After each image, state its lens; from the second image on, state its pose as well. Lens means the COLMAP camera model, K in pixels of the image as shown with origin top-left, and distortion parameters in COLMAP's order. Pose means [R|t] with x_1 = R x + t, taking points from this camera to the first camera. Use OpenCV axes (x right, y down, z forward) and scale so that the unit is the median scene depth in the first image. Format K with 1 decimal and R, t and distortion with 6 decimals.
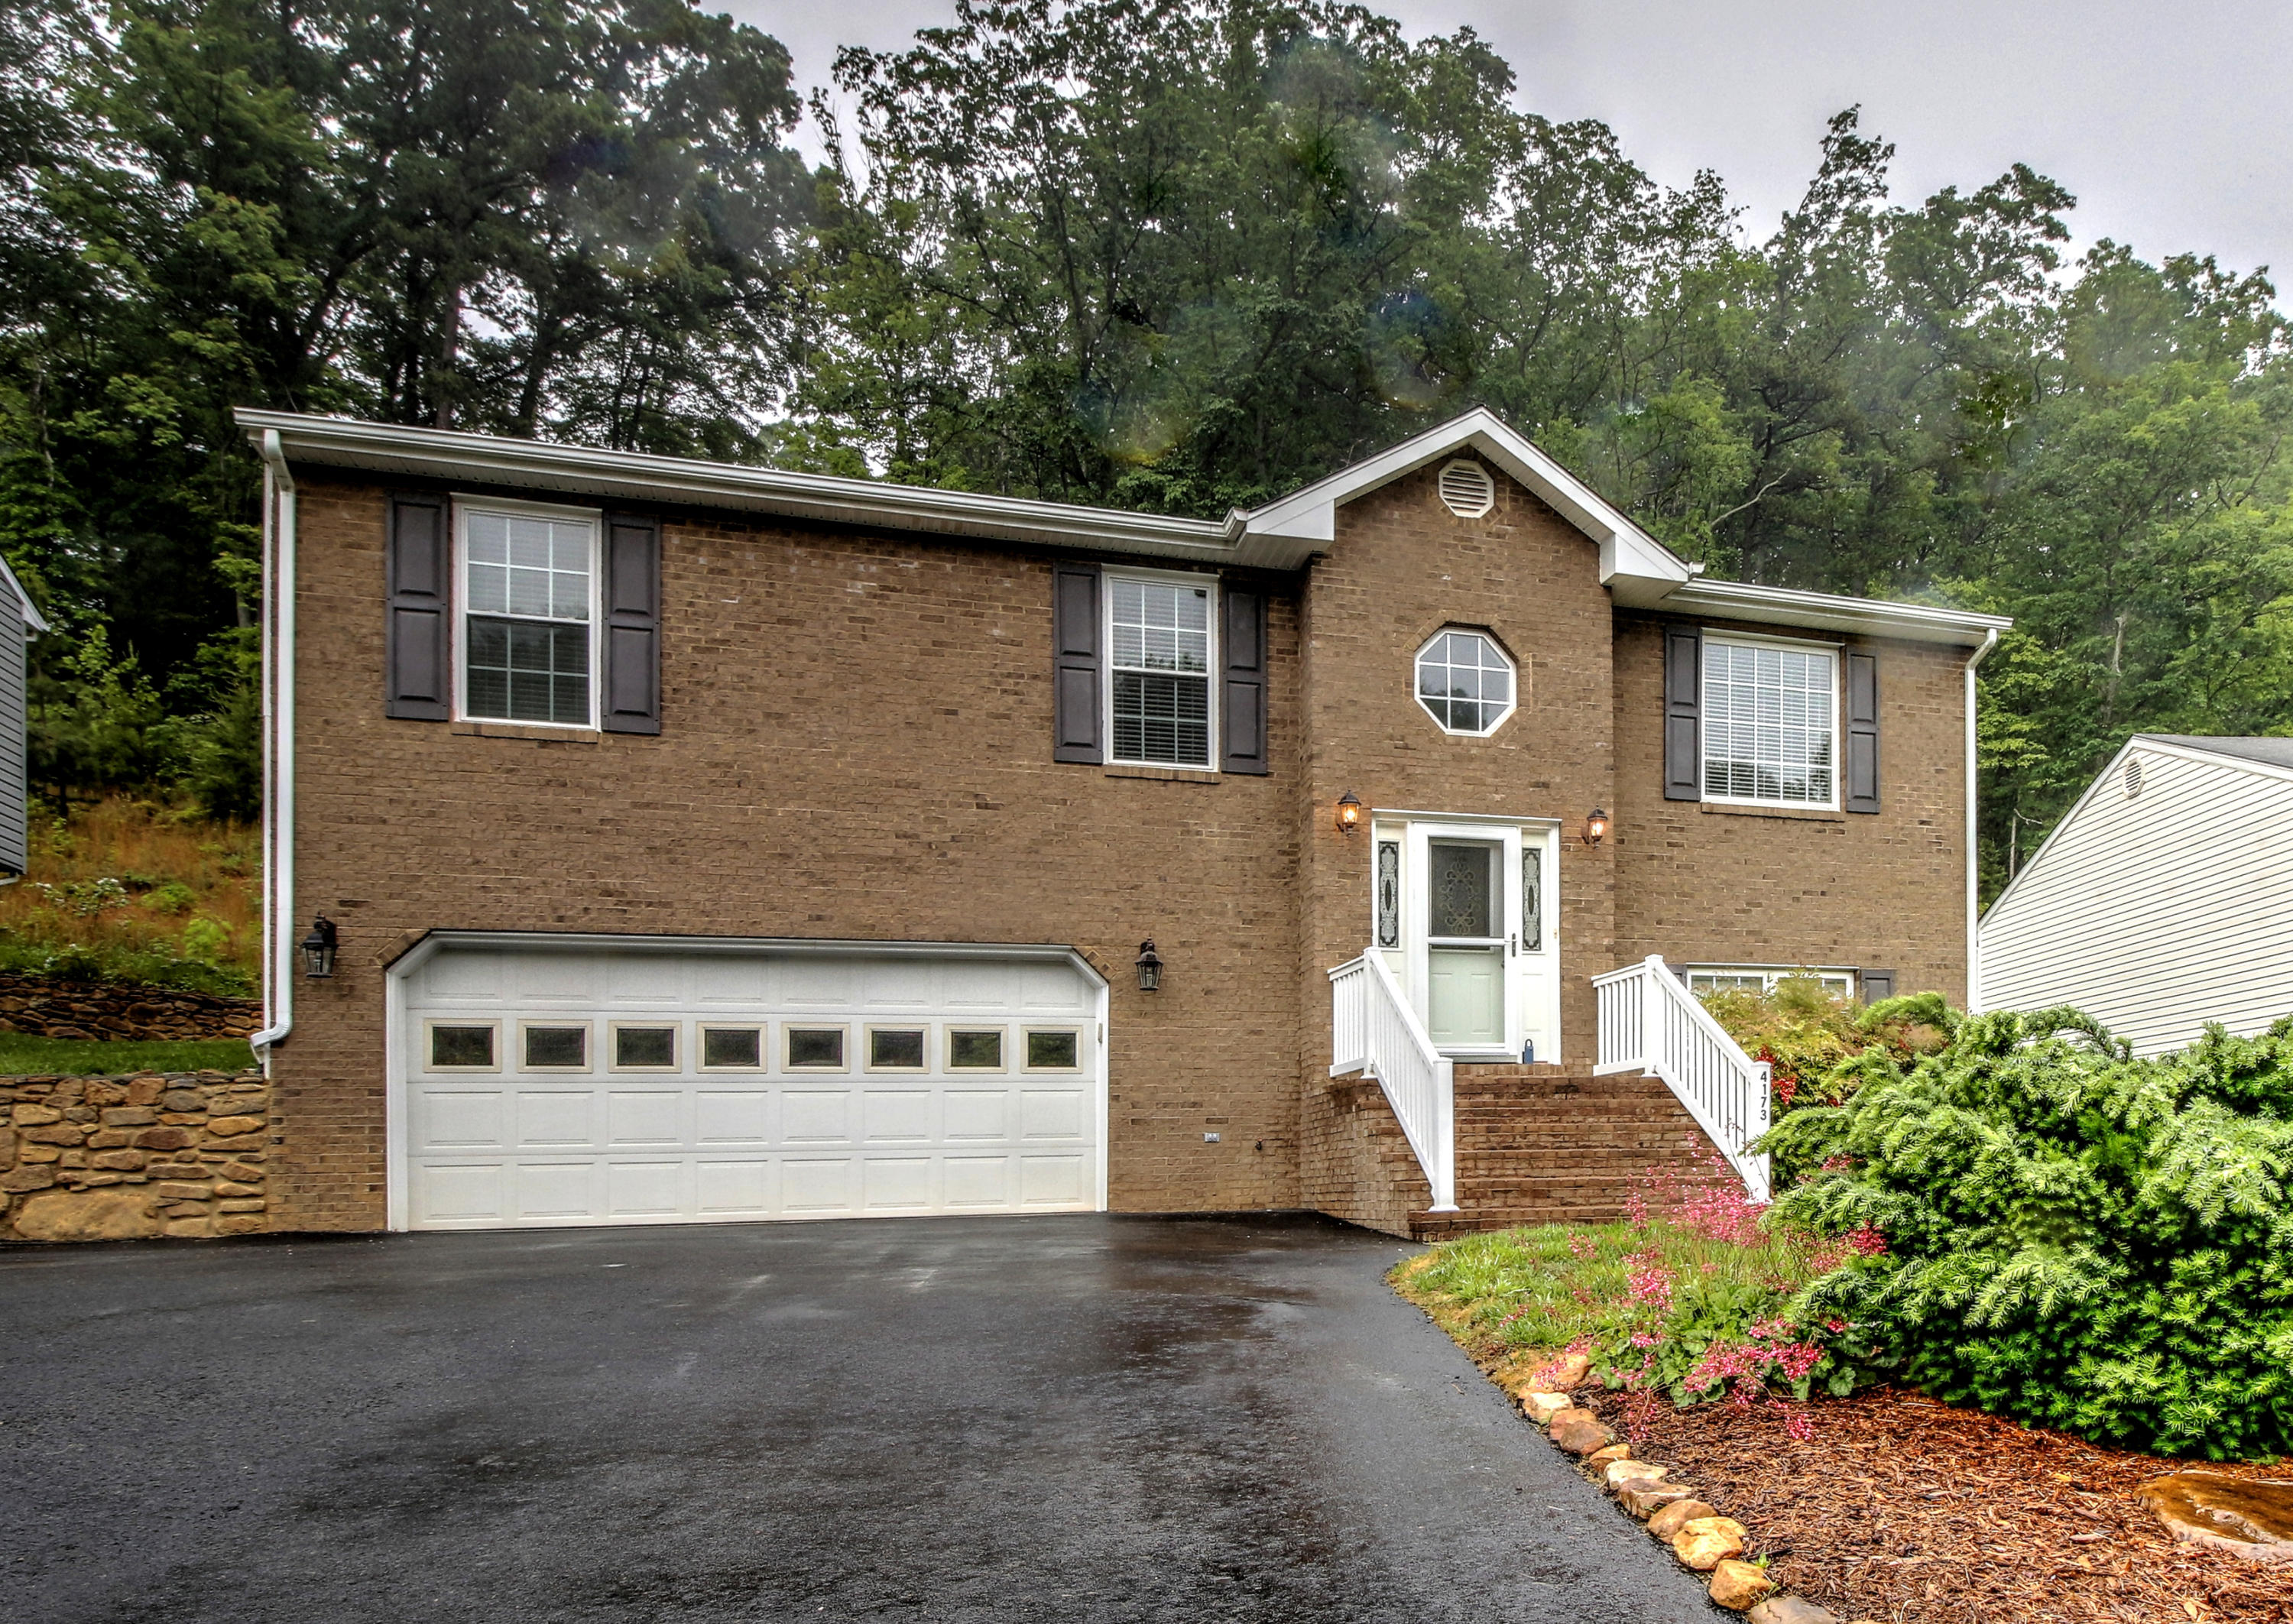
lens RADIAL K [[1572.2, 0, 1145.9], [0, 1572.2, 819.5], [0, 0, 1]] dist [-0.012713, -0.004304]
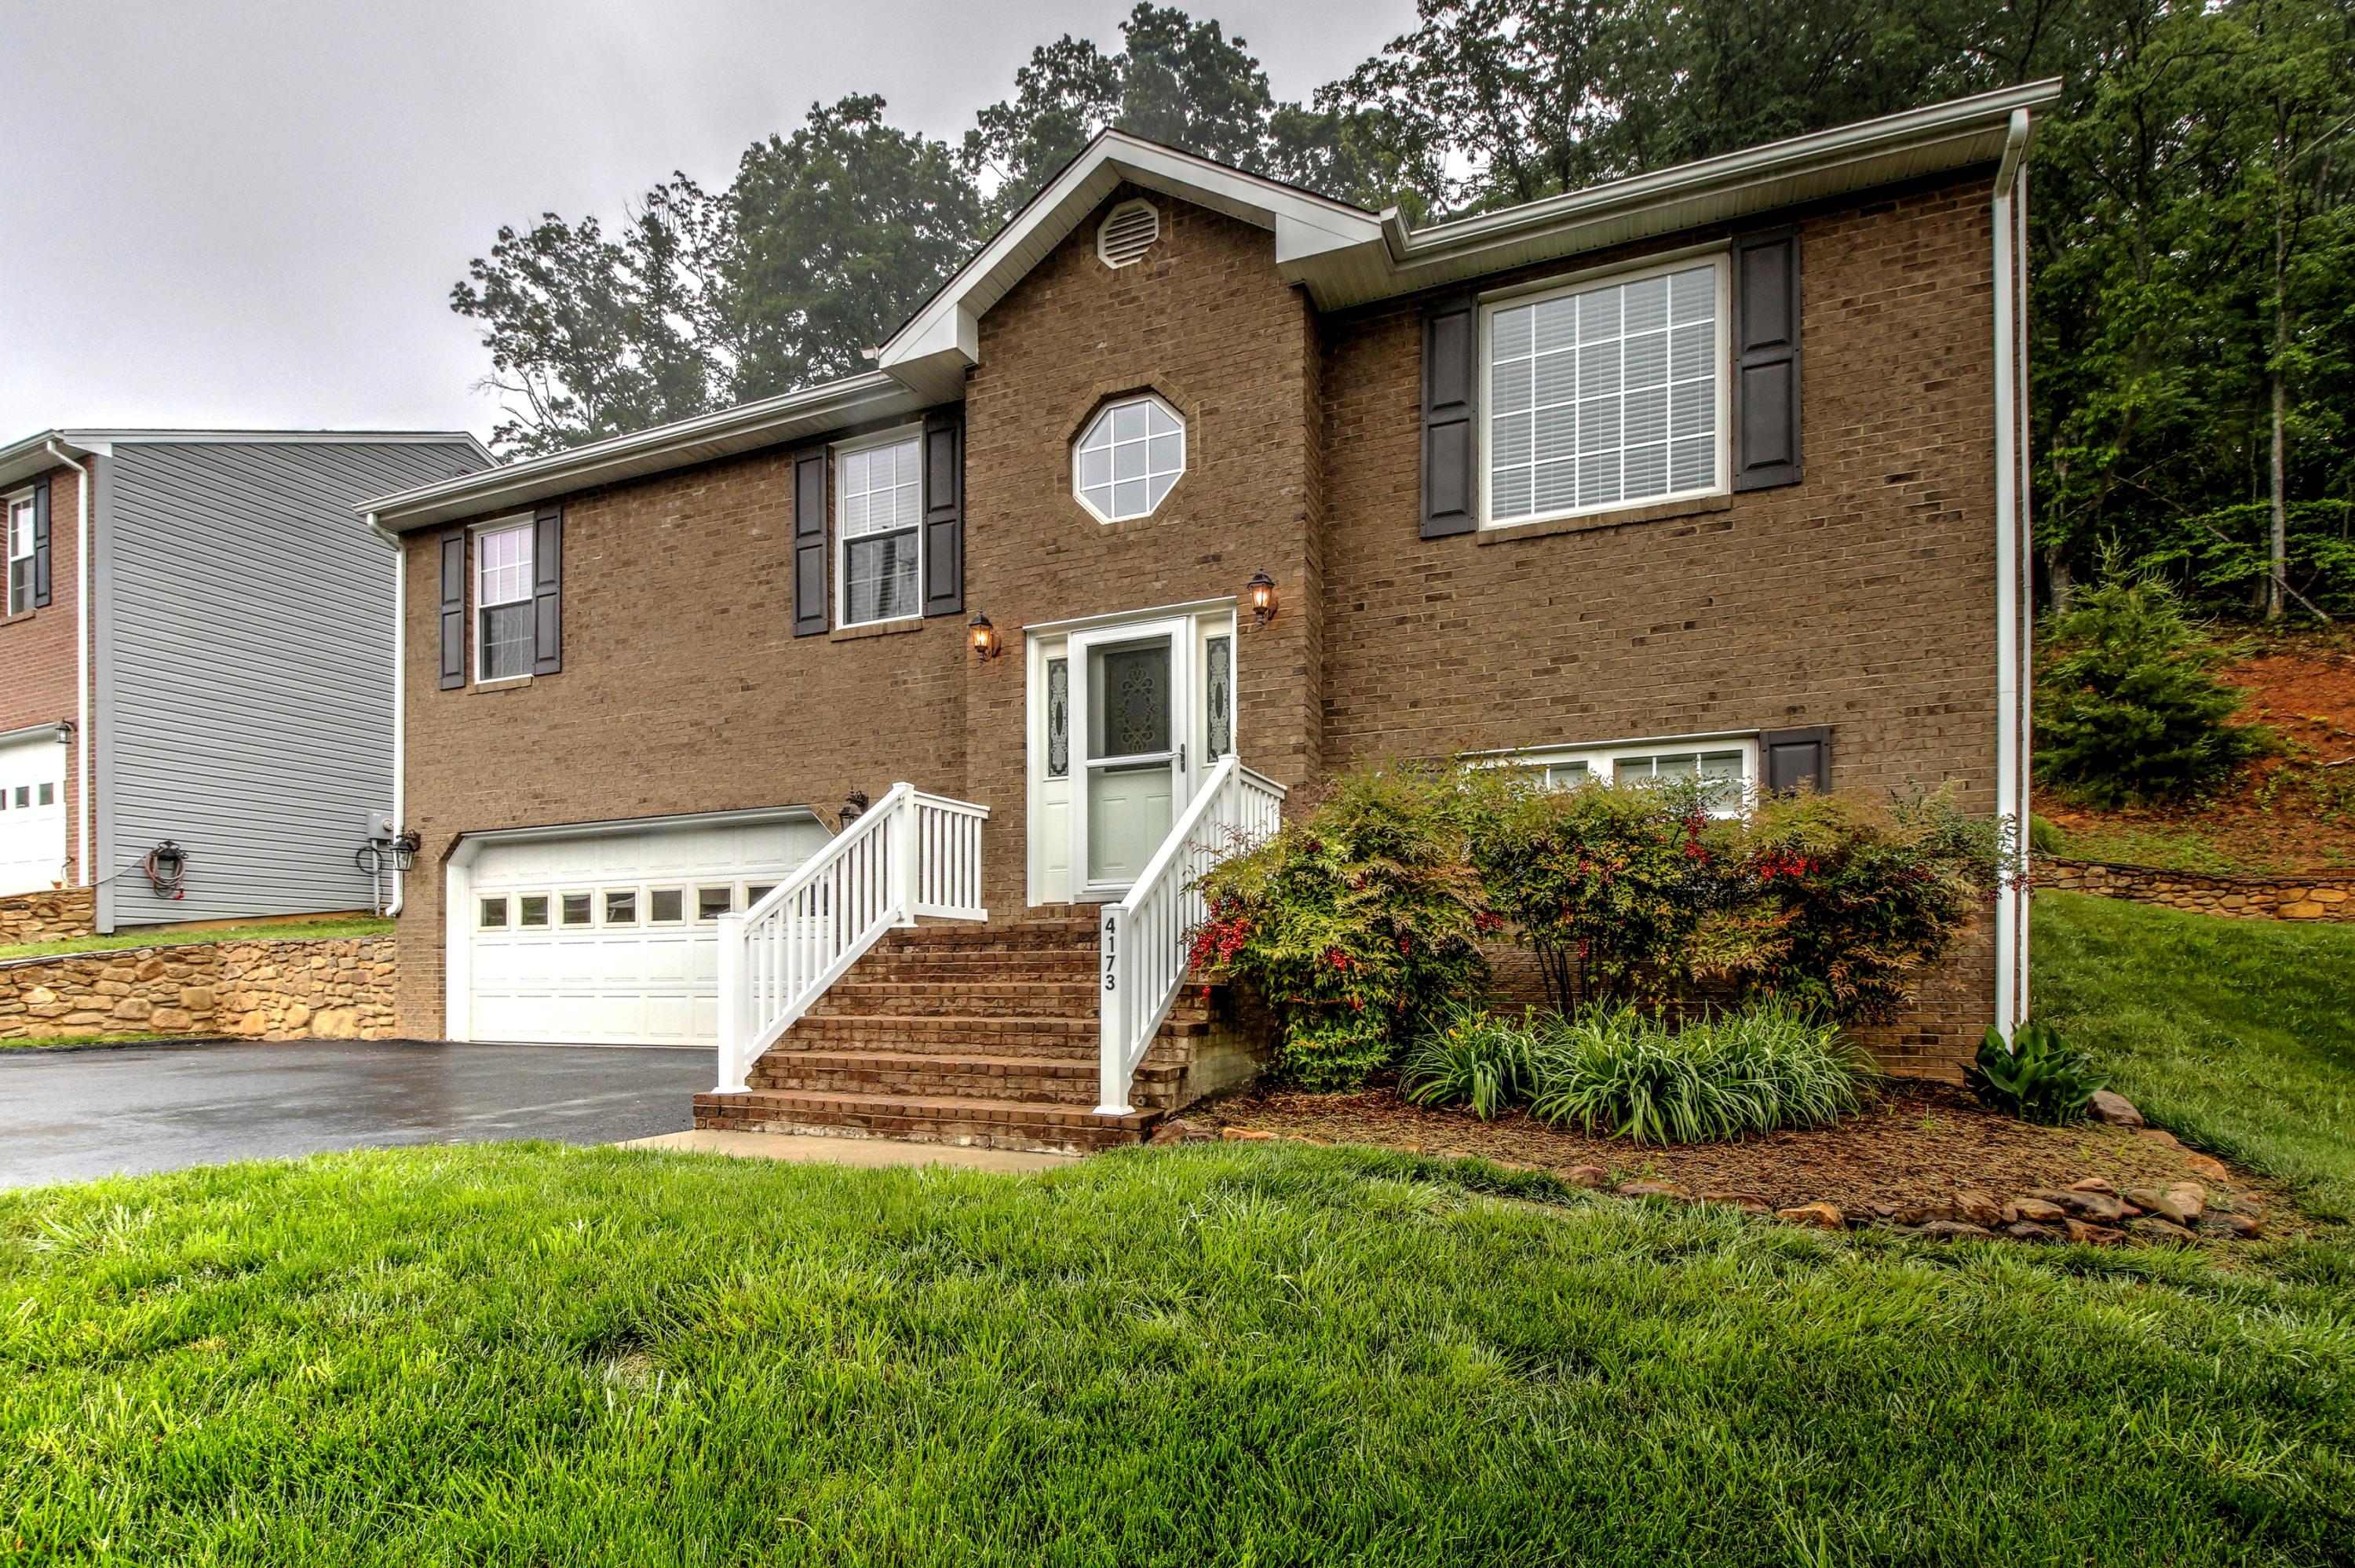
lens RADIAL K [[1086.3, 0, 1173.7], [0, 1086.3, 778.5], [0, 0, 1]] dist [0.000961, -0.012692]
pose [[0.780826, -0.095990, -0.617330, 0.598100], [0.134604, 0.990767, 0.016197, 0.082587], [0.610075, -0.095742, 0.786538, 0.556459]]
